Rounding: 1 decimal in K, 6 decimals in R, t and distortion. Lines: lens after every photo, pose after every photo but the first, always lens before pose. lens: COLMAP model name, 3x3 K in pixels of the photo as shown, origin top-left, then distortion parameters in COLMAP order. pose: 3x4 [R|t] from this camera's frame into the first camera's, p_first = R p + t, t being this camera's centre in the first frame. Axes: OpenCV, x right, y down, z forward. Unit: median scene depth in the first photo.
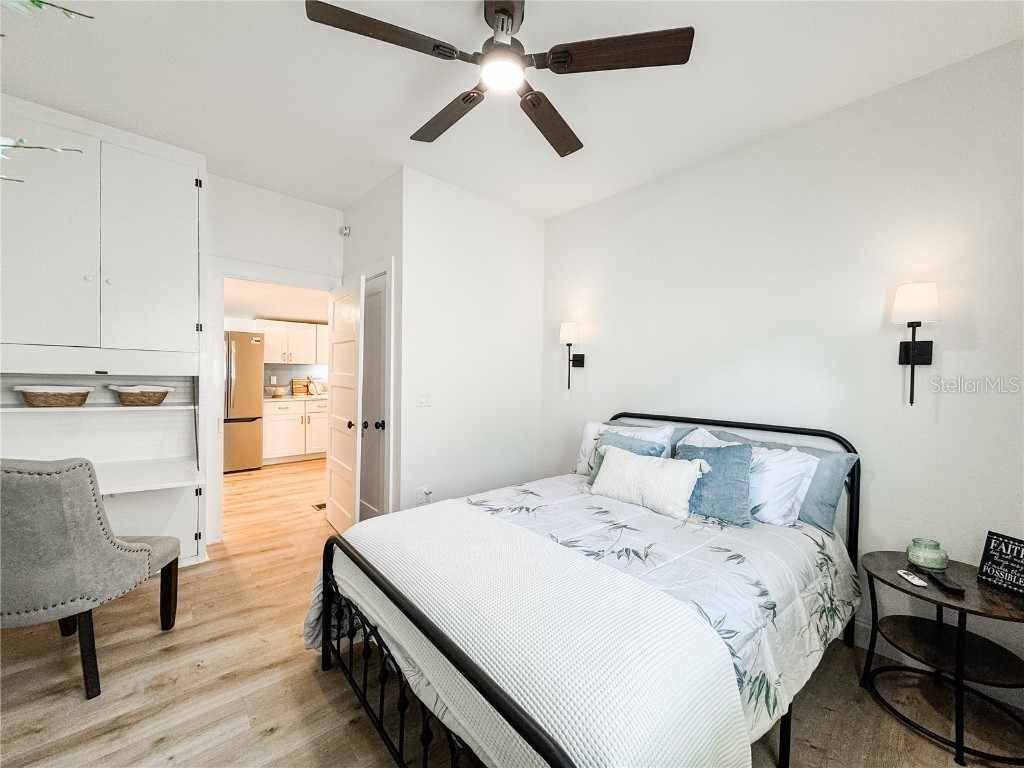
lens RADIAL K [[406.6, 0, 512.0], [0, 406.6, 384.0], [0, 0, 1]] dist [-0.010328, 0.000322]
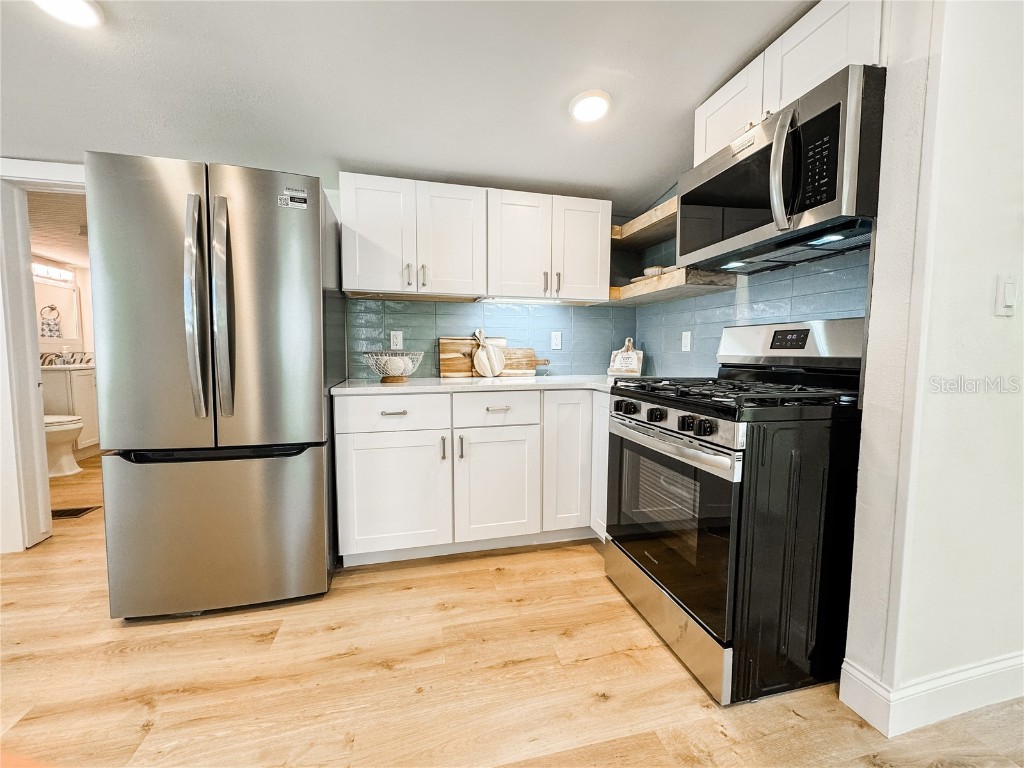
lens RADIAL K [[406.6, 0, 512.0], [0, 406.6, 384.0], [0, 0, 1]] dist [-0.010328, 0.000322]
pose [[0.889116, 0.019915, -0.457248, -0.298552], [-0.001757, 0.999194, 0.040101, 0.018918], [0.457678, -0.034851, 0.888435, 0.698885]]
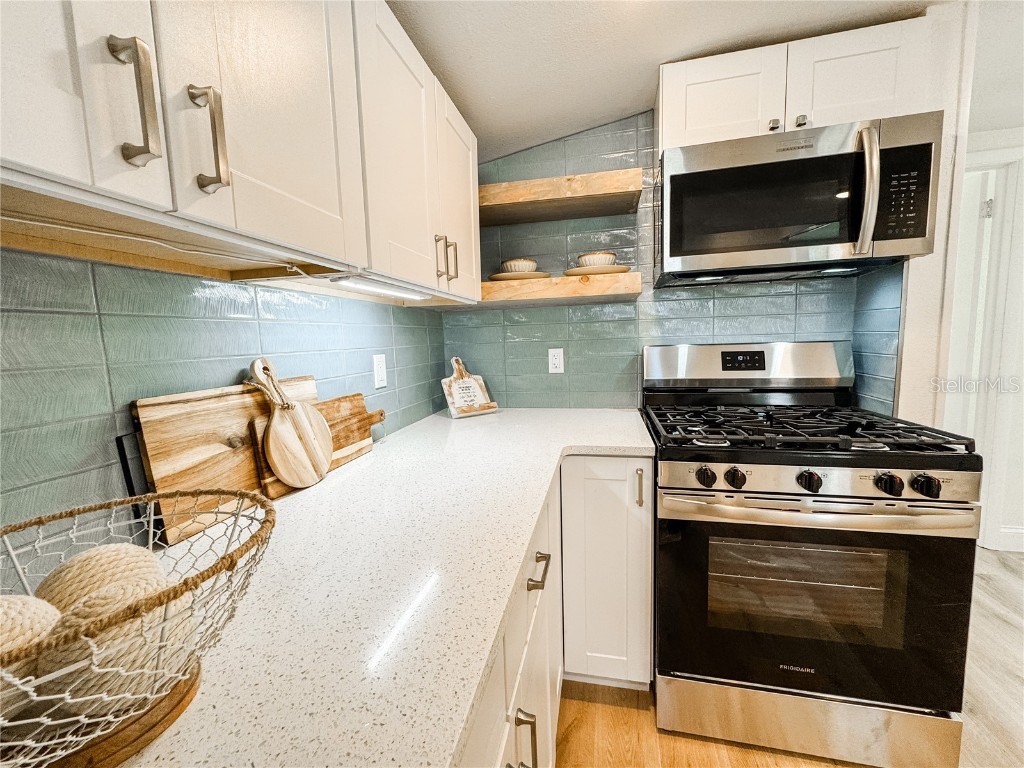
lens RADIAL K [[406.6, 0, 512.0], [0, 406.6, 384.0], [0, 0, 1]] dist [-0.010328, 0.000322]
pose [[0.815942, -0.110558, 0.567465, -0.543870], [0.071676, 0.993317, 0.090466, -0.021204], [-0.573674, -0.033141, 0.818413, 0.895395]]
